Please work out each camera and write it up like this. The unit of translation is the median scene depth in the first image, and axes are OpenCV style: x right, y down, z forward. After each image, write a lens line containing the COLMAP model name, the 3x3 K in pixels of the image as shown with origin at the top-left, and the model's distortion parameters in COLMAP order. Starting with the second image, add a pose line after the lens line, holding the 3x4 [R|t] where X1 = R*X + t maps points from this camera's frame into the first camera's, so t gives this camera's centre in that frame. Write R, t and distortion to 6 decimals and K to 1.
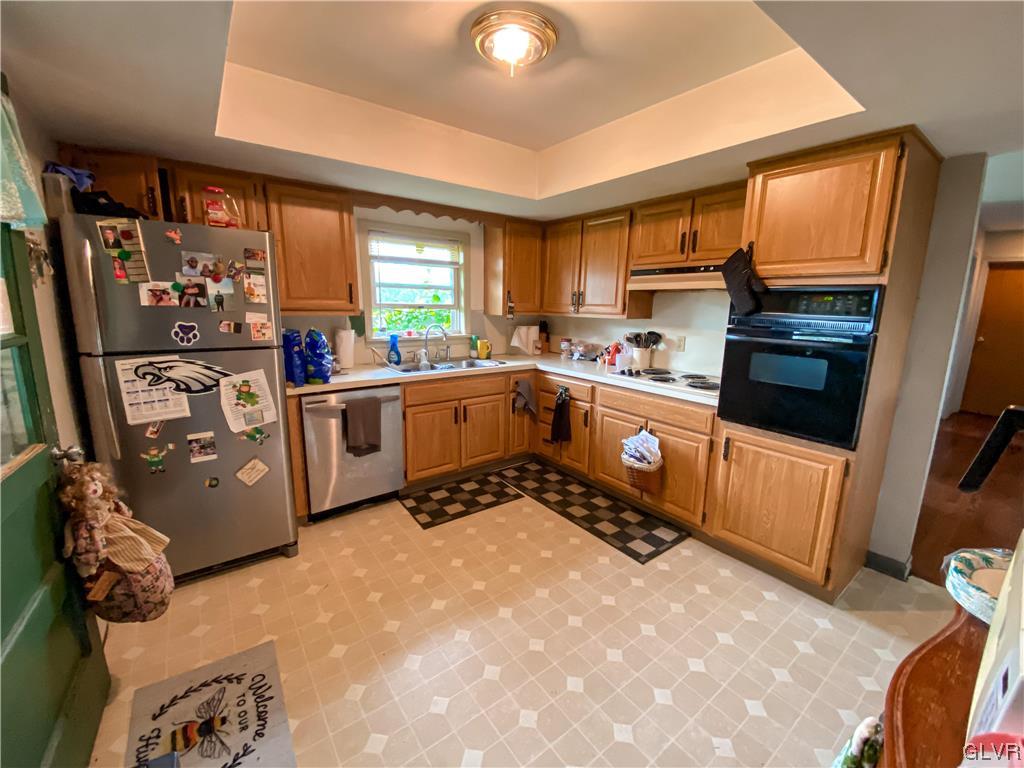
lens RADIAL K [[415.5, 0, 516.1], [0, 415.5, 383.7], [0, 0, 1]] dist [0.060815, -0.043098]
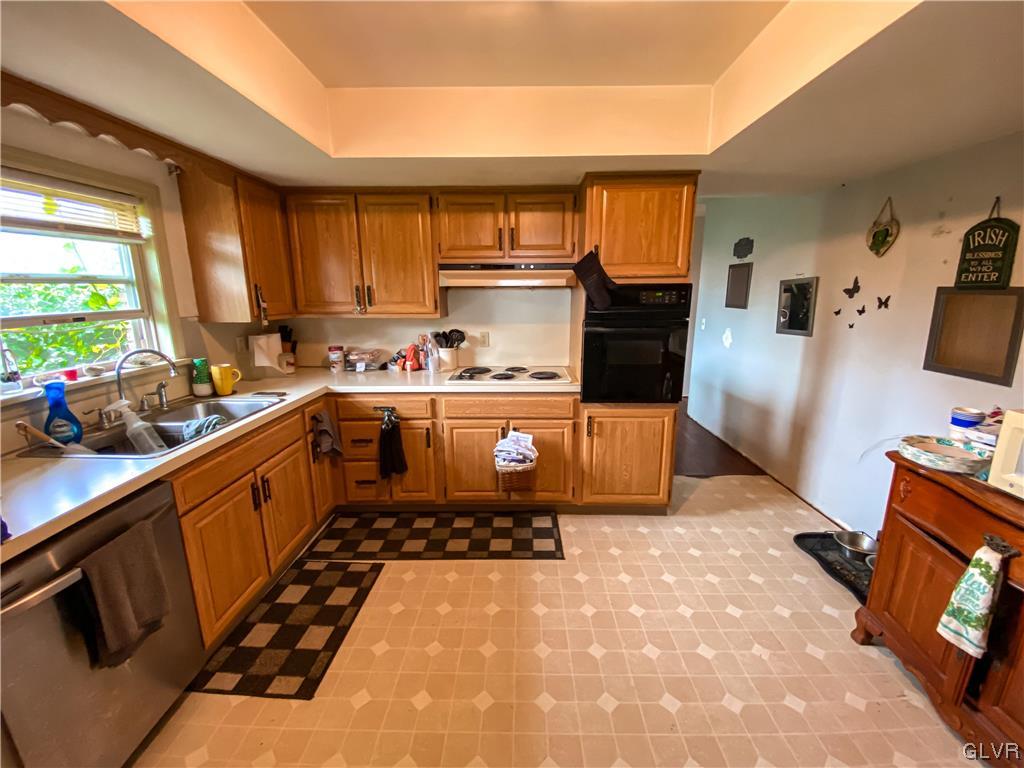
lens RADIAL K [[415.5, 0, 516.1], [0, 415.5, 383.7], [0, 0, 1]] dist [0.060815, -0.043098]
pose [[0.612848, -0.185020, 0.768235, -0.358620], [0.167657, 0.980513, 0.102398, -0.082591], [-0.772210, 0.066046, 0.631925, 0.325121]]
